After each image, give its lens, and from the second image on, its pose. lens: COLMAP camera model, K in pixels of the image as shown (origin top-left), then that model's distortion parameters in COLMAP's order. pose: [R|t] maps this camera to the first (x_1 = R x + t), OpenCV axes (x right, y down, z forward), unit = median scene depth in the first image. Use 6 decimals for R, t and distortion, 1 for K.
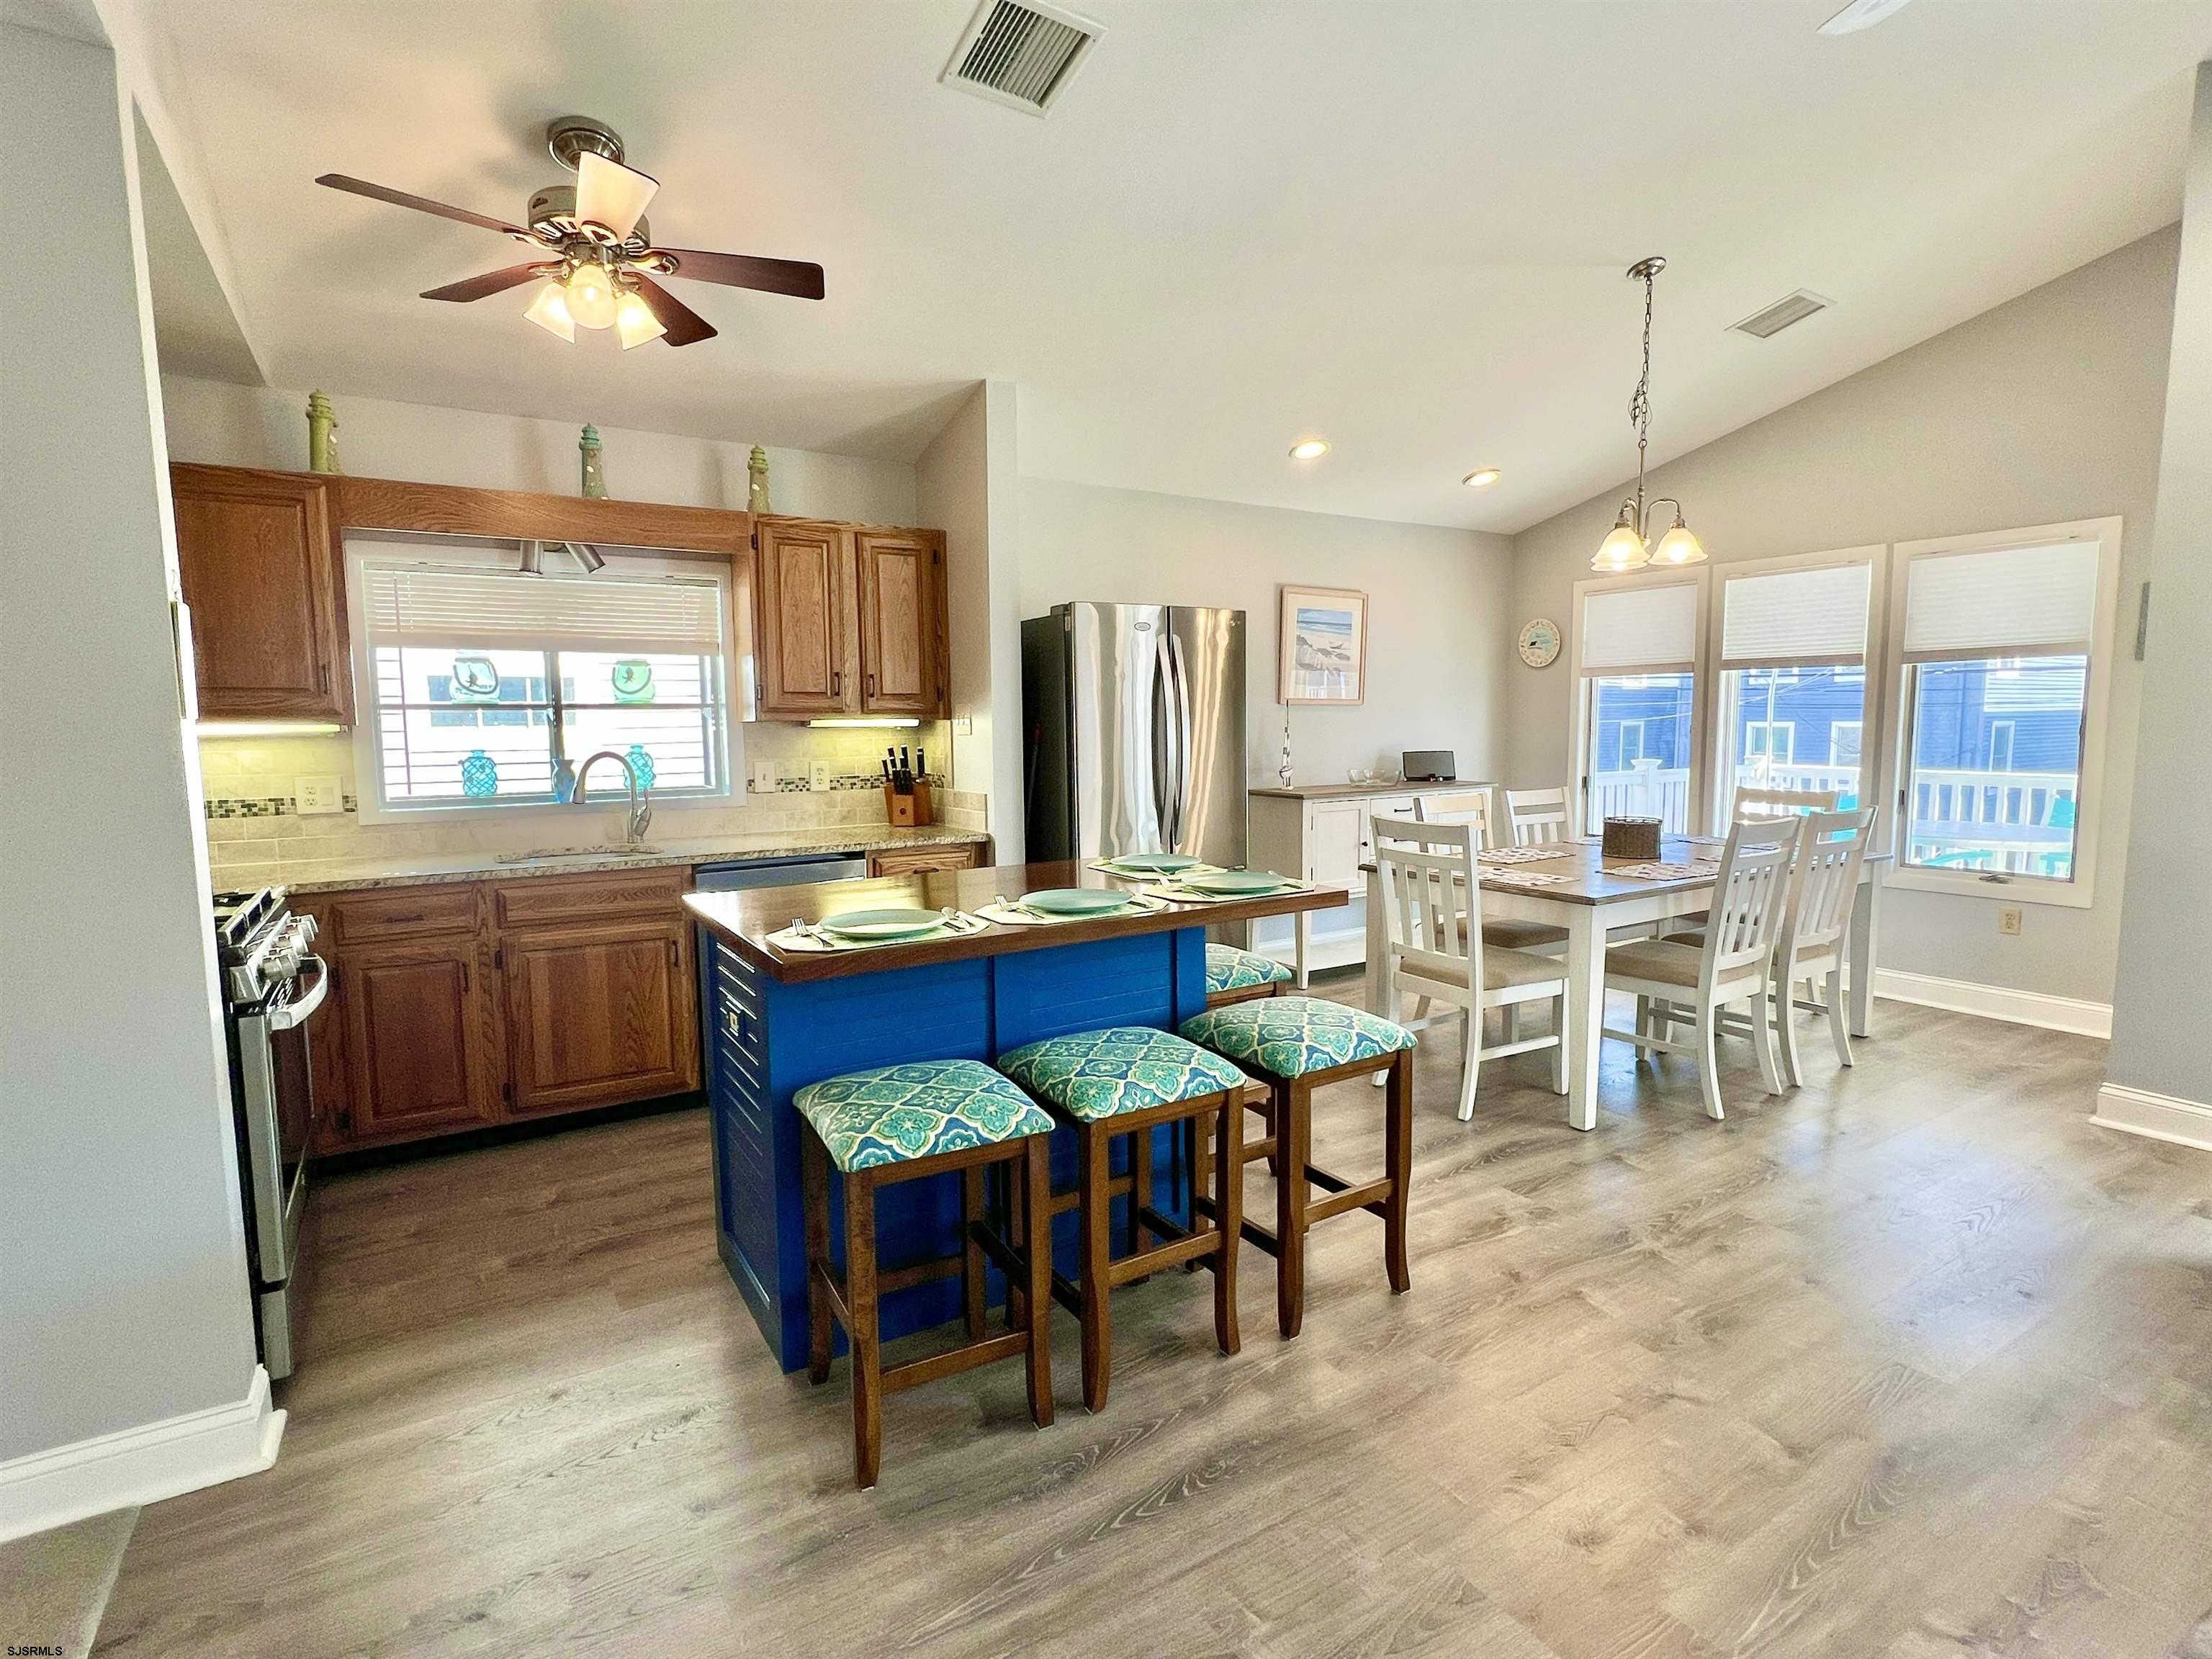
lens RADIAL K [[1089.6, 0, 1102.5], [0, 1089.6, 830.1], [0, 0, 1]] dist [-0.001361, -0.000534]
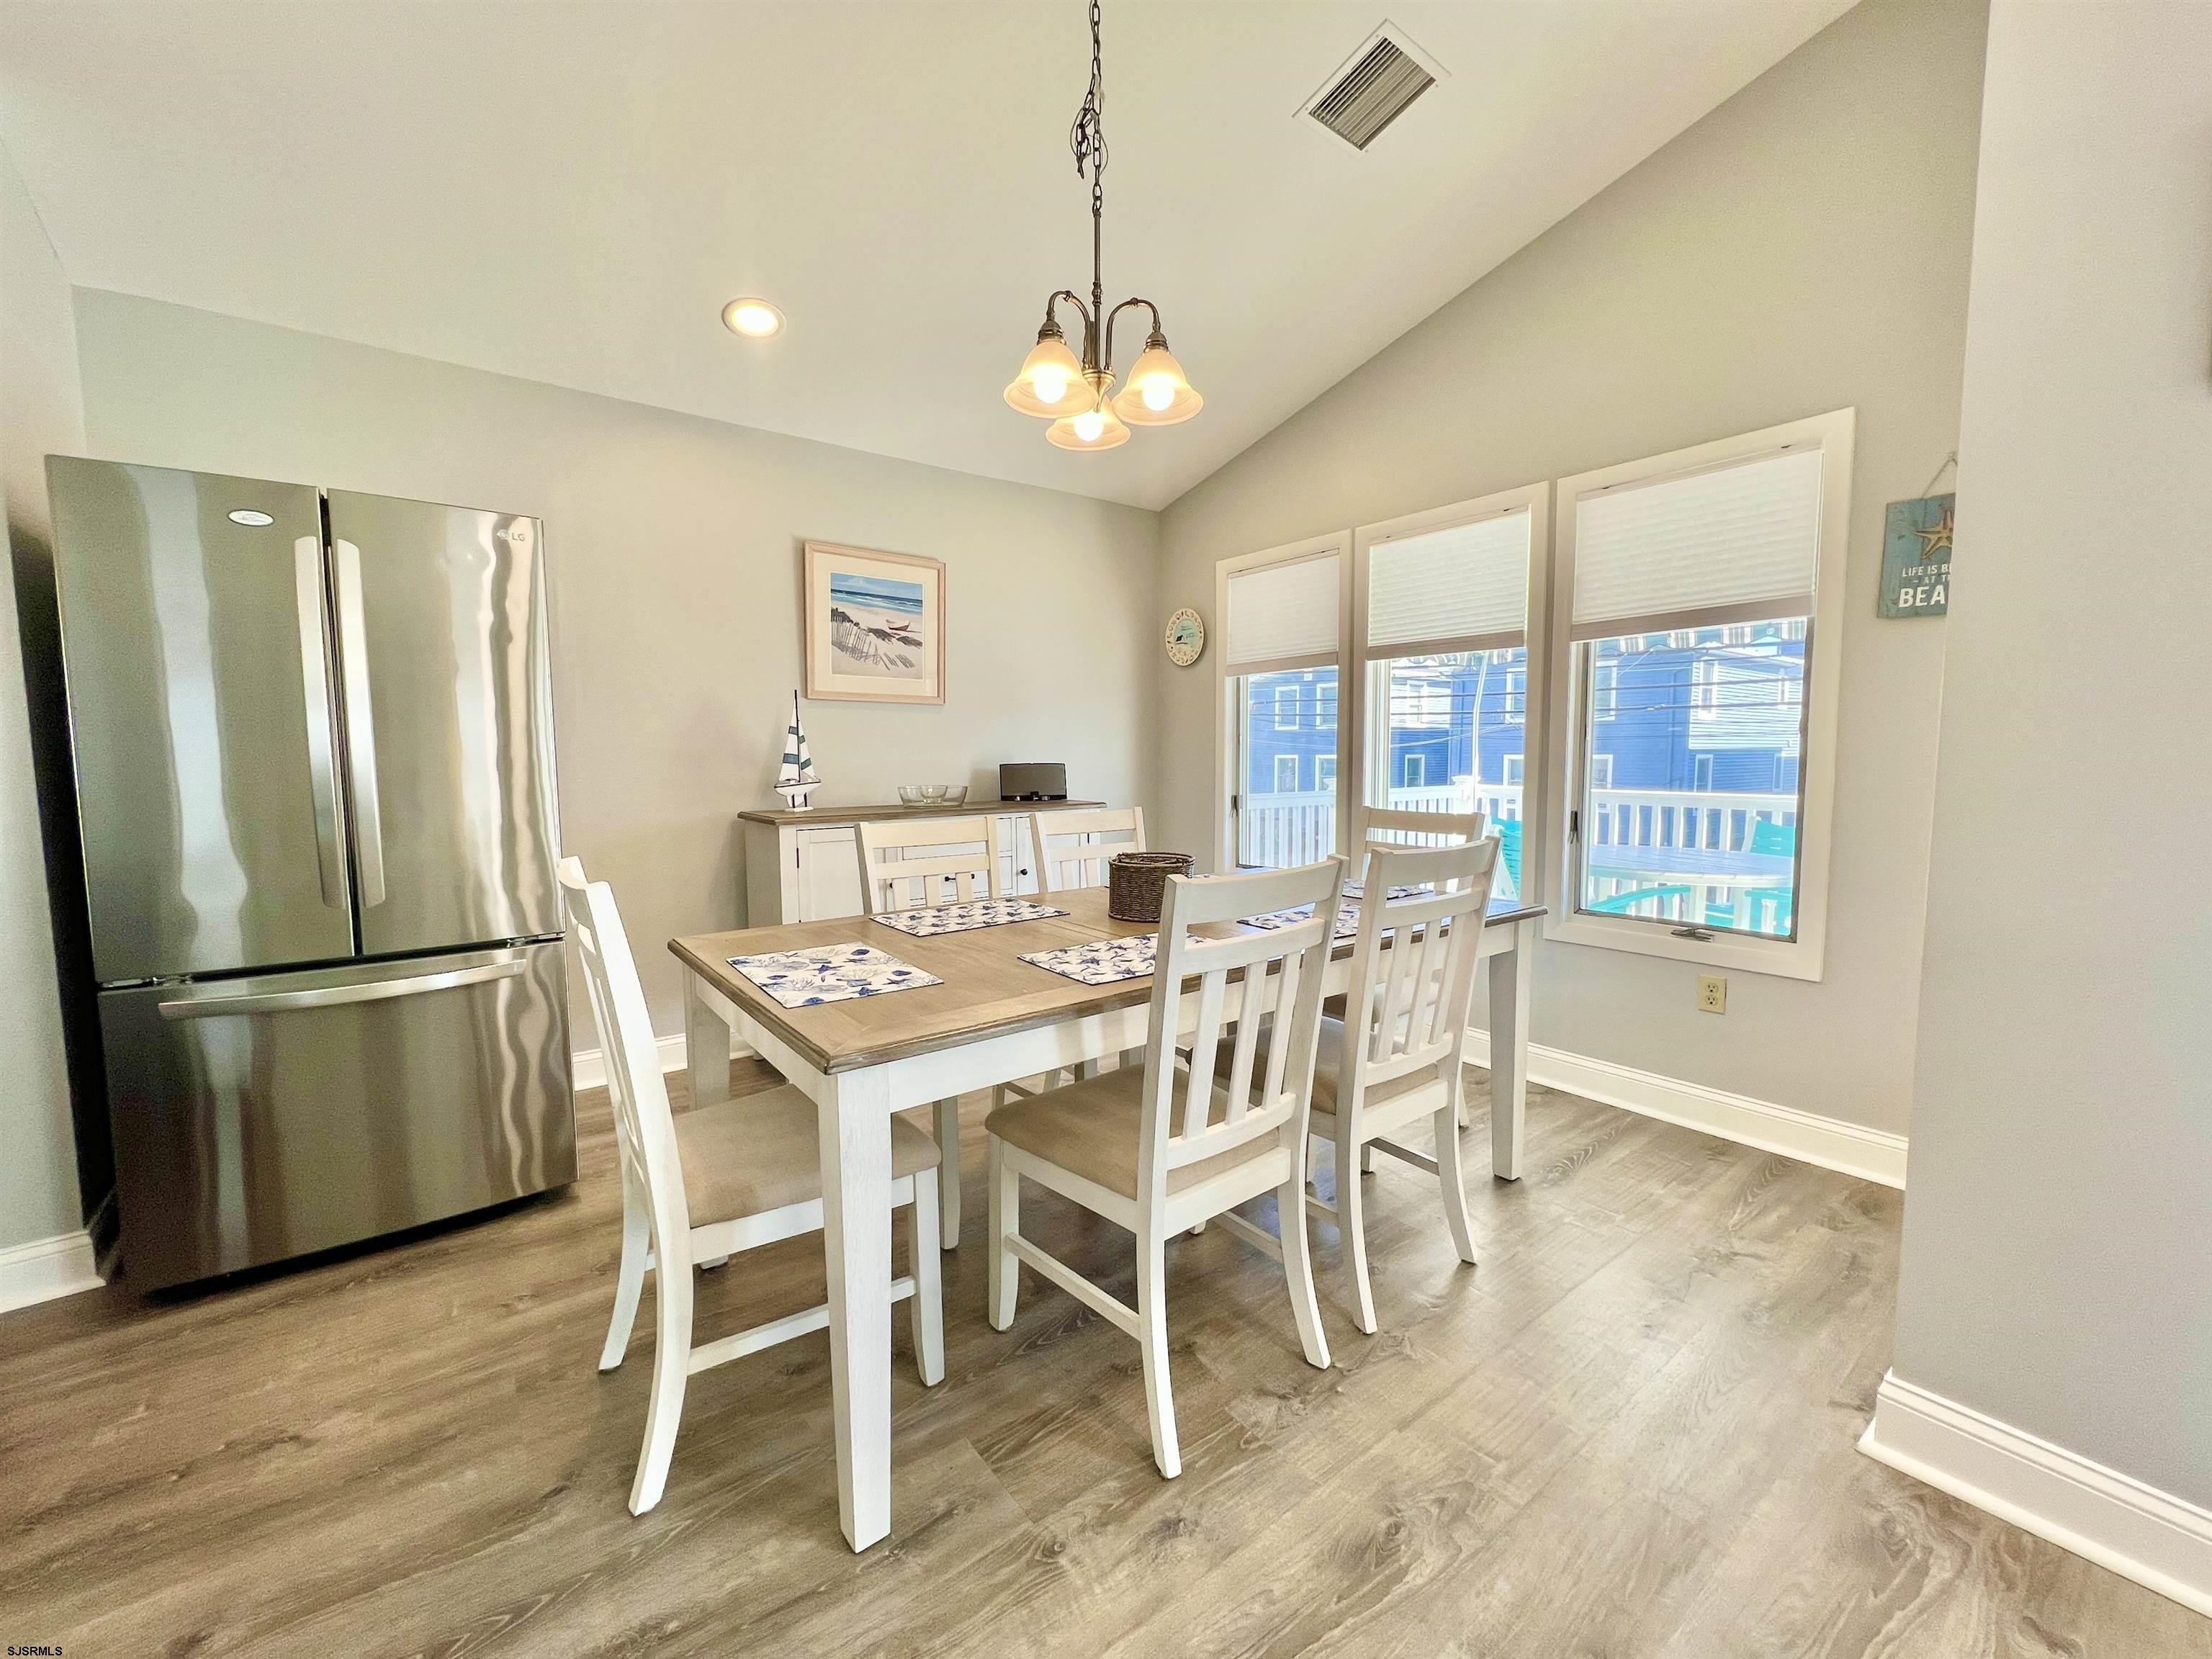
lens RADIAL K [[885.3, 0, 1101.4], [0, 885.3, 826.6], [0, 0, 1]] dist [-0.000929, 0.000616]
pose [[0.995827, -0.002168, 0.091231, 0.458970], [0.004087, 0.999774, -0.020847, -0.019319], [-0.091165, 0.021132, 0.995612, 0.548439]]
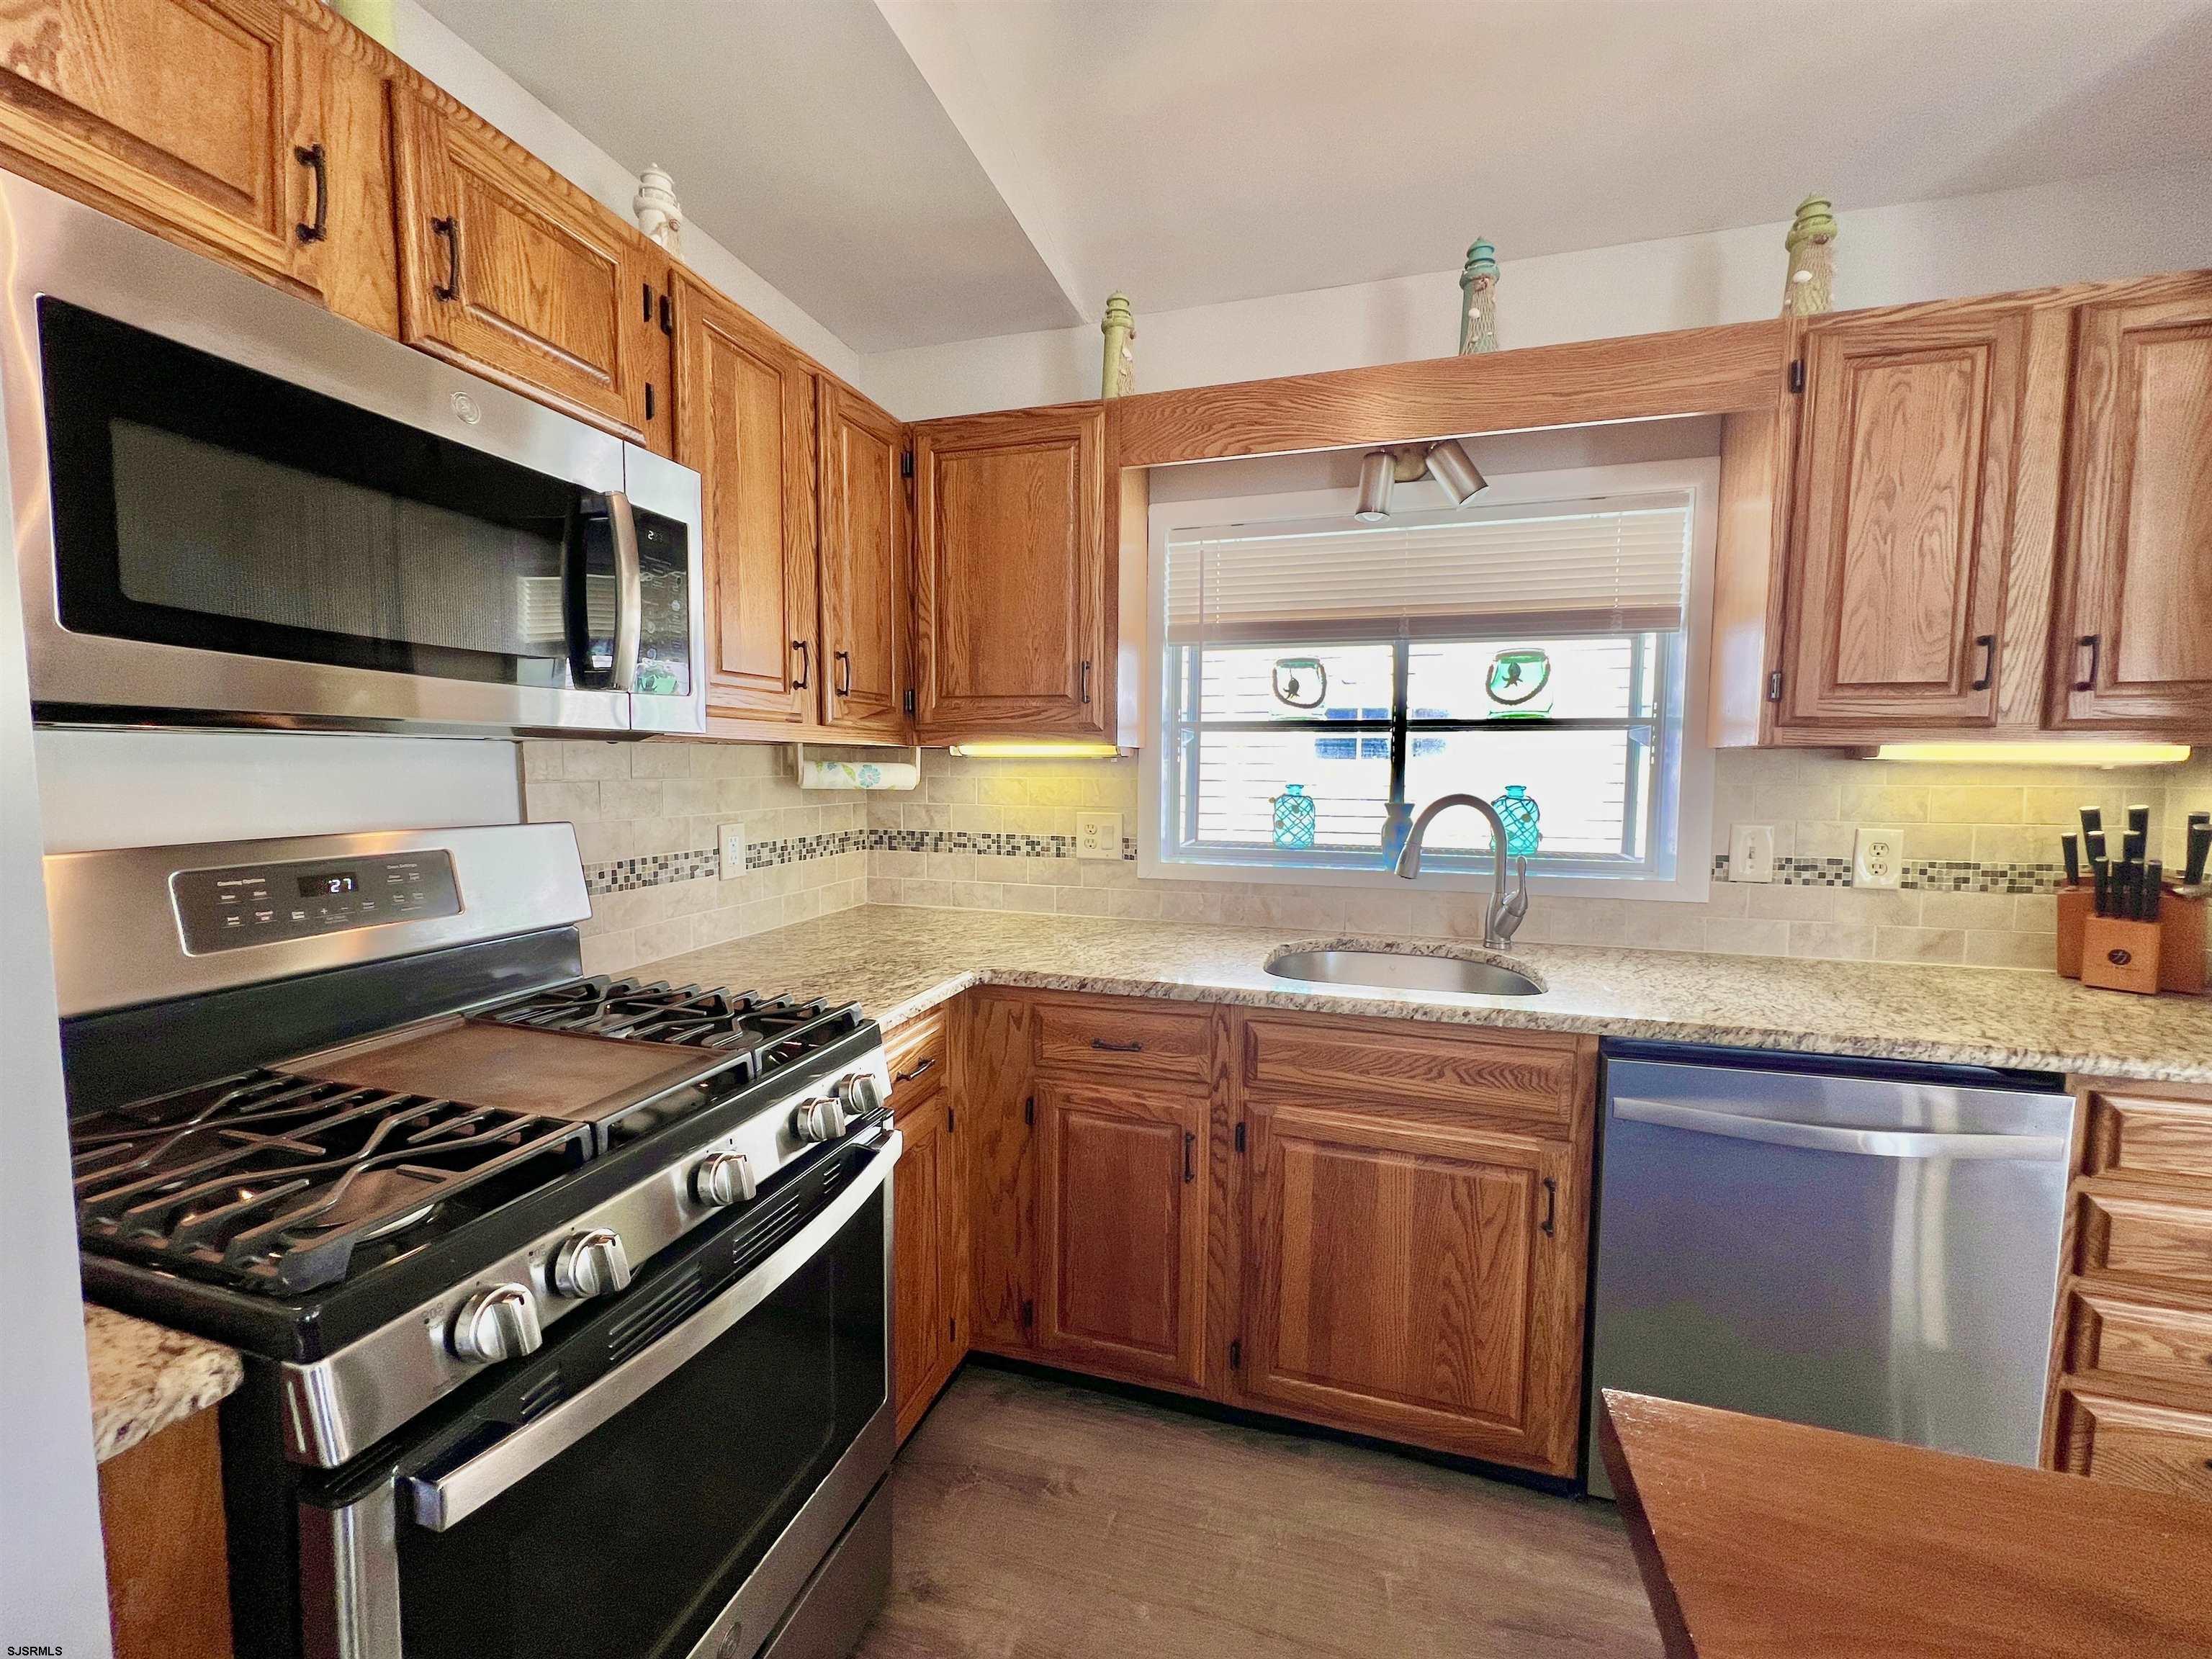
lens RADIAL K [[885.3, 0, 1101.4], [0, 885.3, 826.6], [0, 0, 1]] dist [-0.000929, 0.000616]
pose [[0.658975, 0.067181, -0.749158, -0.220123], [-0.089120, 0.995961, 0.010921, -0.042580], [0.746866, 0.059569, 0.662301, 0.532603]]
